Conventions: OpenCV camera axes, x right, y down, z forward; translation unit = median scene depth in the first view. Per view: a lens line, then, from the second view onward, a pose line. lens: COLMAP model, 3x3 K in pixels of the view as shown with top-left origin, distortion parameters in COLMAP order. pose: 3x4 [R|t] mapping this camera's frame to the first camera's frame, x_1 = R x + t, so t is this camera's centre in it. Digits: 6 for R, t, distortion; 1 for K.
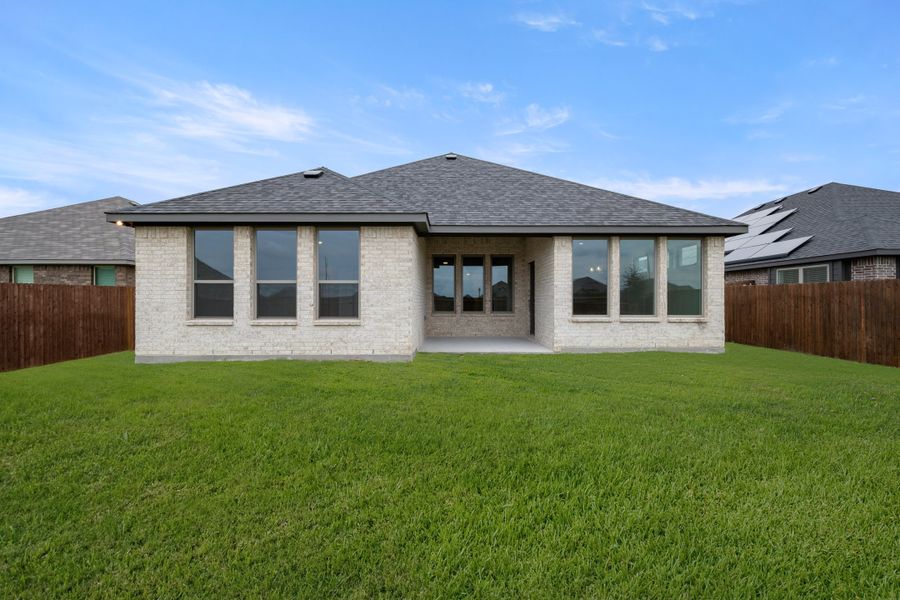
lens RADIAL K [[353.9, 0, 450.7], [0, 353.9, 304.5], [0, 0, 1]] dist [0.000615, -0.000094]
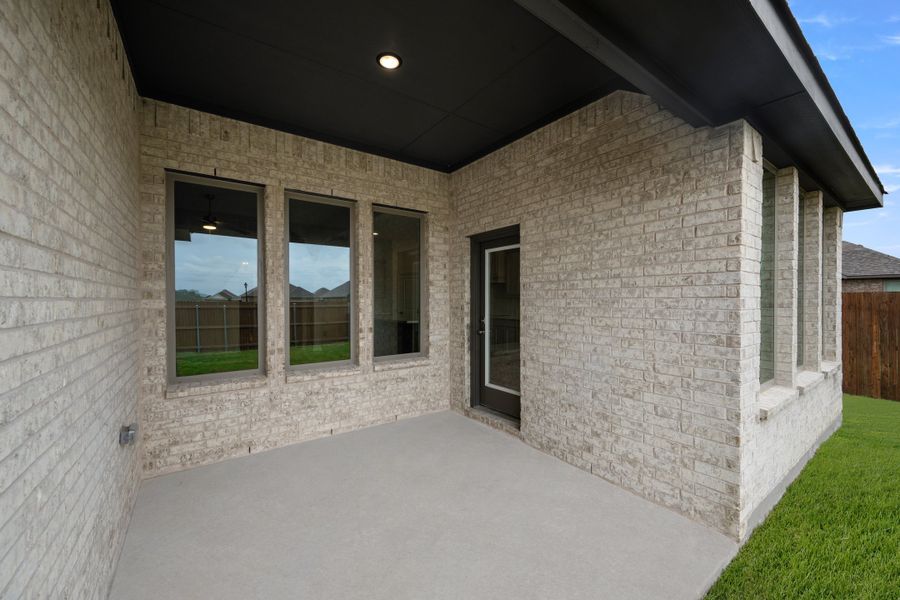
lens RADIAL K [[353.9, 0, 450.4], [0, 353.9, 297.0], [0, 0, 1]] dist [0.000615, -0.000094]
pose [[0.818338, -0.002387, 0.574732, -0.031117], [0.002925, 0.999996, -0.000011, -0.043892], [-0.574729, 0.001690, 0.818342, 0.655354]]
